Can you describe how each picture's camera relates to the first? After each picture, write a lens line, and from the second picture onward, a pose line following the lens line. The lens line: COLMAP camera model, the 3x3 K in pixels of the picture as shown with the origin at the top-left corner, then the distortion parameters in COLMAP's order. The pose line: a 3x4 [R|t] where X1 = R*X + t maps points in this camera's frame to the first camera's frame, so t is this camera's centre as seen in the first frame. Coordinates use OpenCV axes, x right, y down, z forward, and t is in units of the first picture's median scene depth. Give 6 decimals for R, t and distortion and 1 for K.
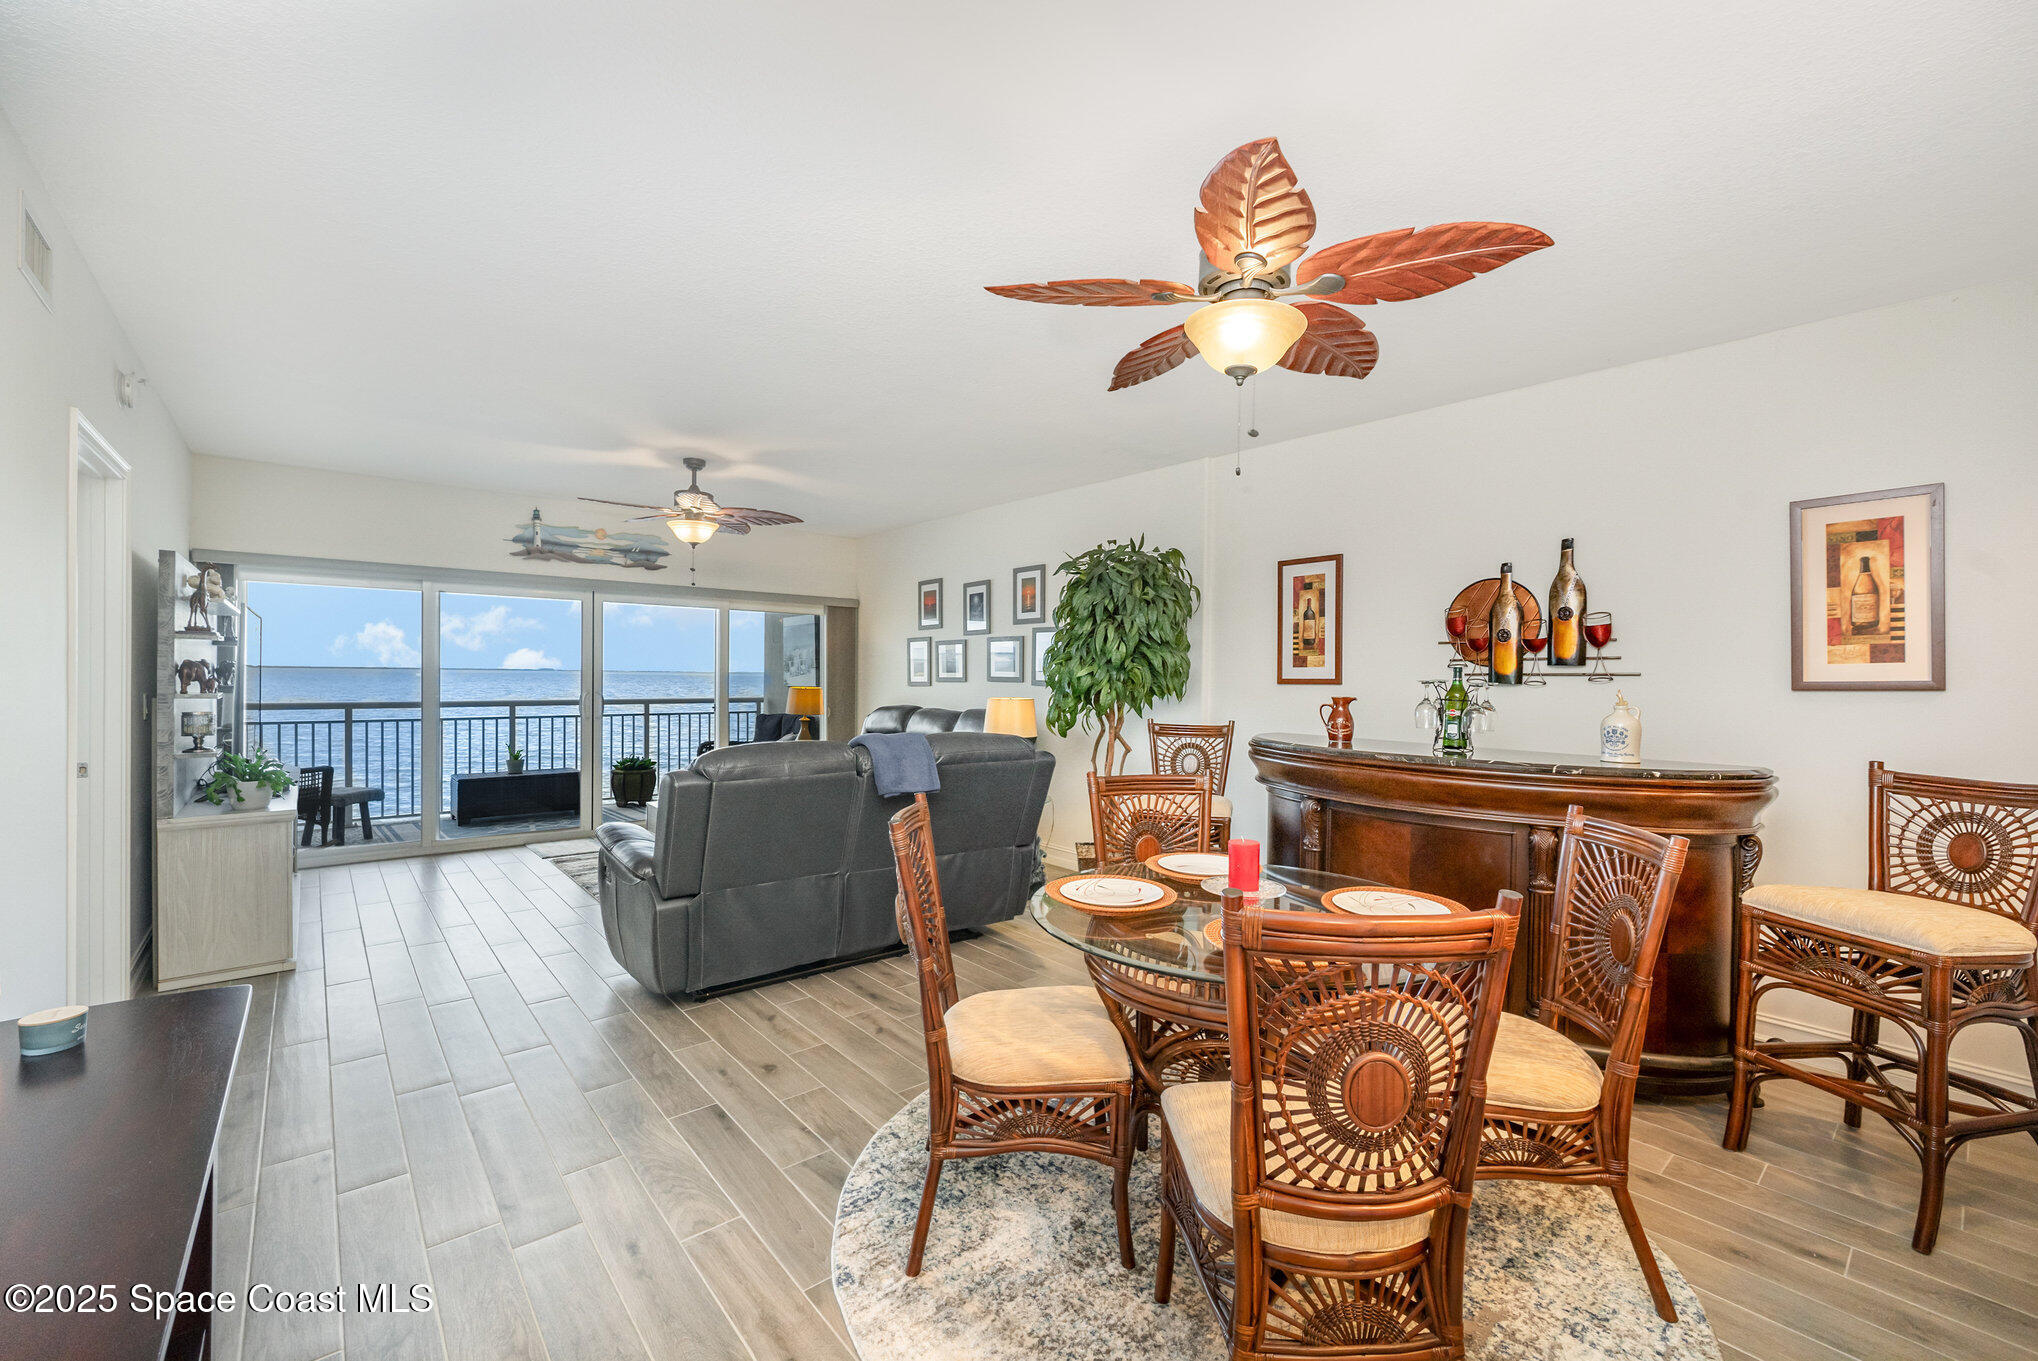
lens RADIAL K [[827.1, 0, 1013.0], [0, 827.1, 688.6], [0, 0, 1]] dist [-0.000252, 0.000094]
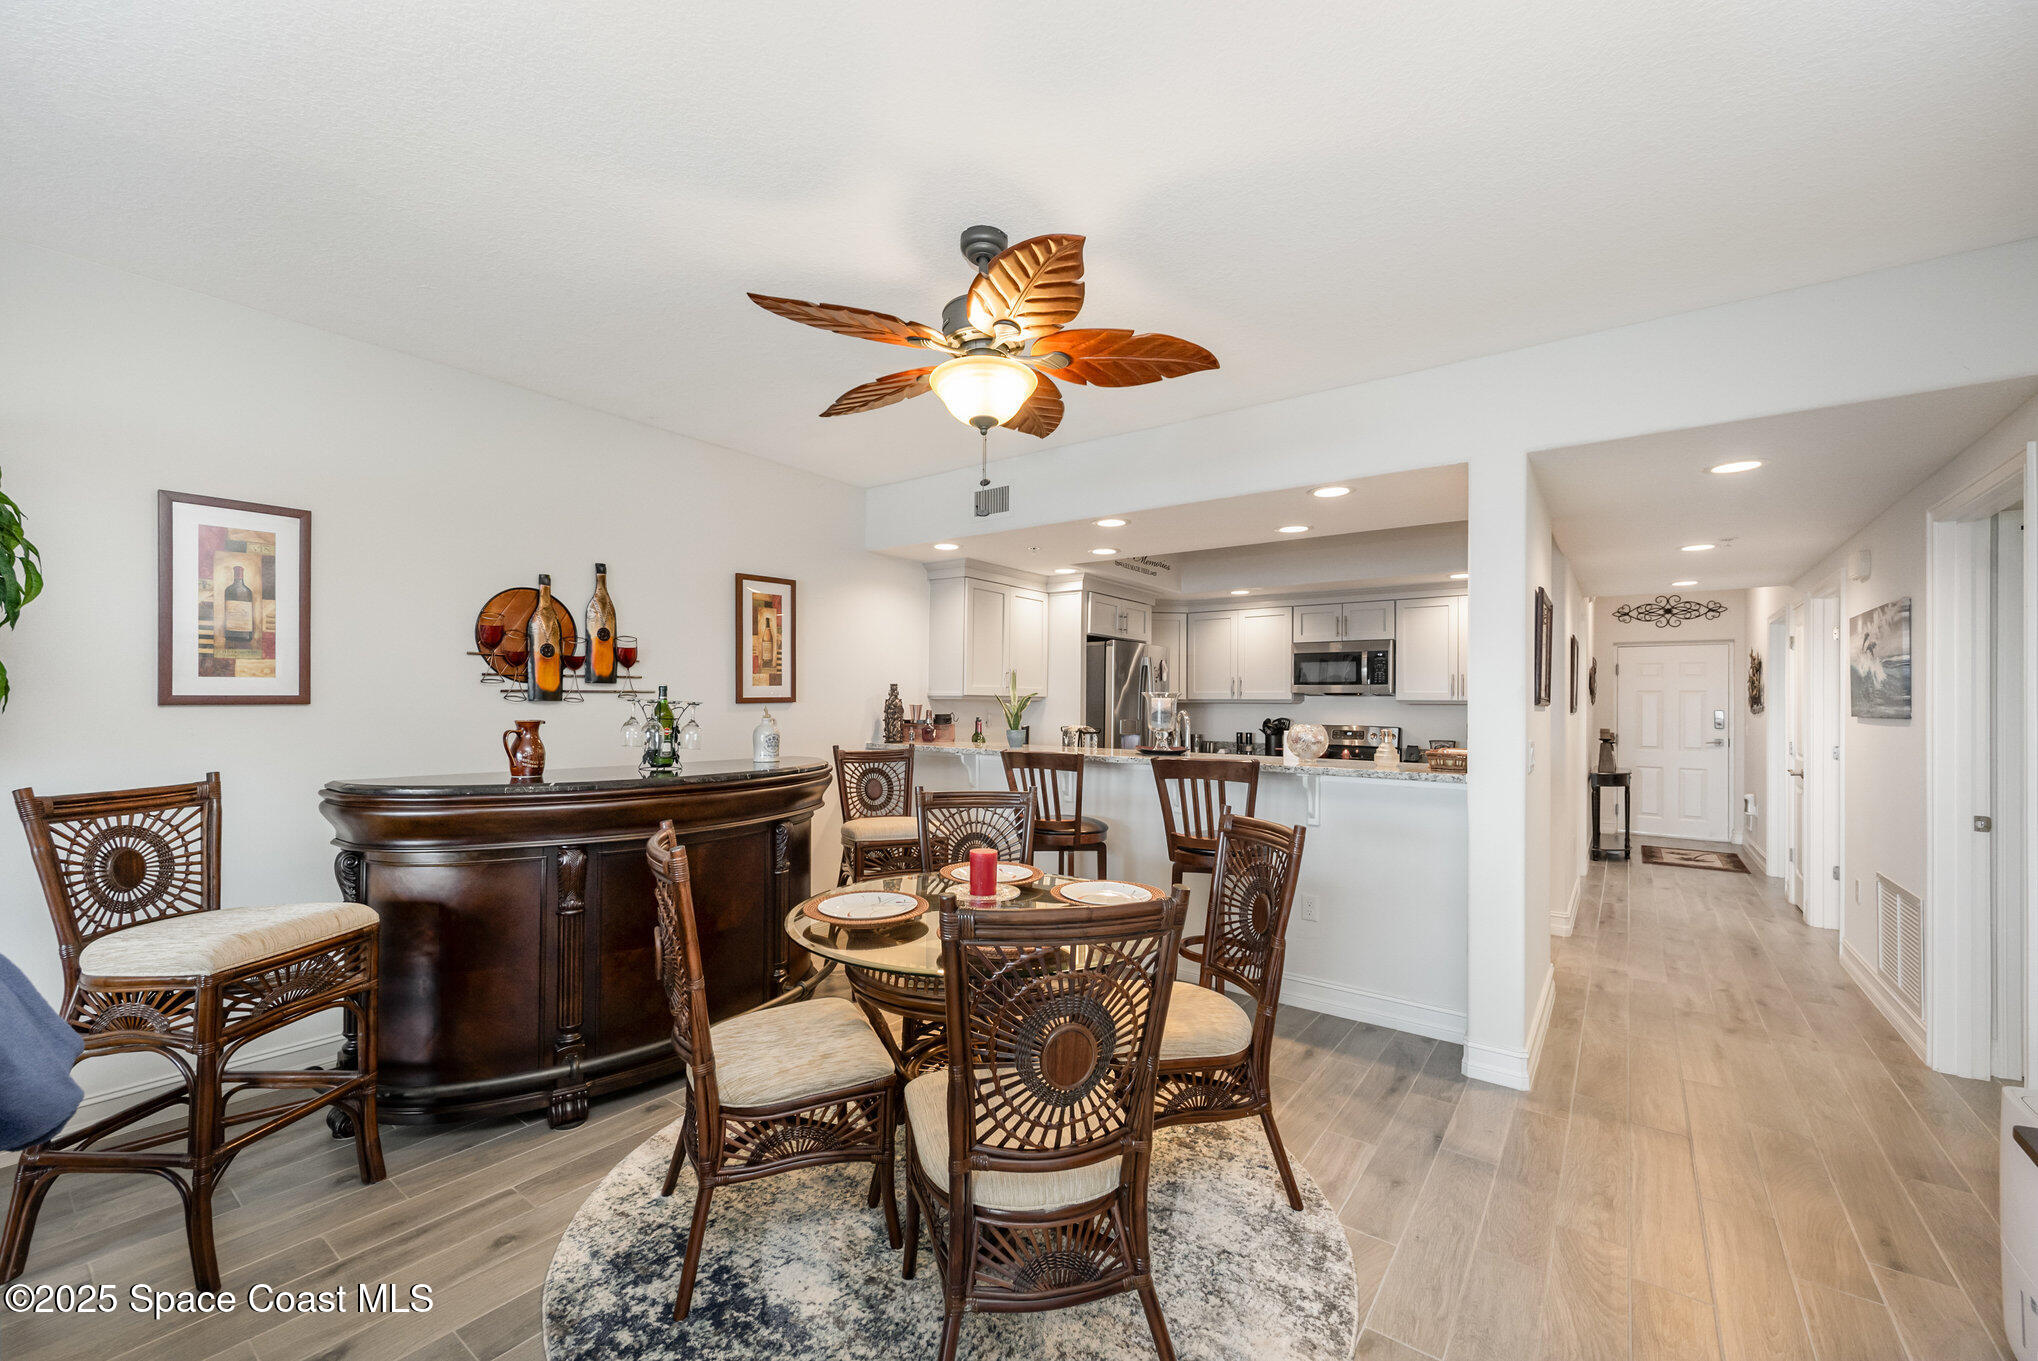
lens RADIAL K [[815.3, 0, 998.9], [0, 815.3, 676.8], [0, 0, 1]] dist [0.002004, 0.000083]
pose [[-0.206992, 0.024285, 0.978041, -0.441333], [0.013308, 0.999669, -0.022006, -0.006455], [-0.978252, 0.008461, -0.207247, 0.704306]]
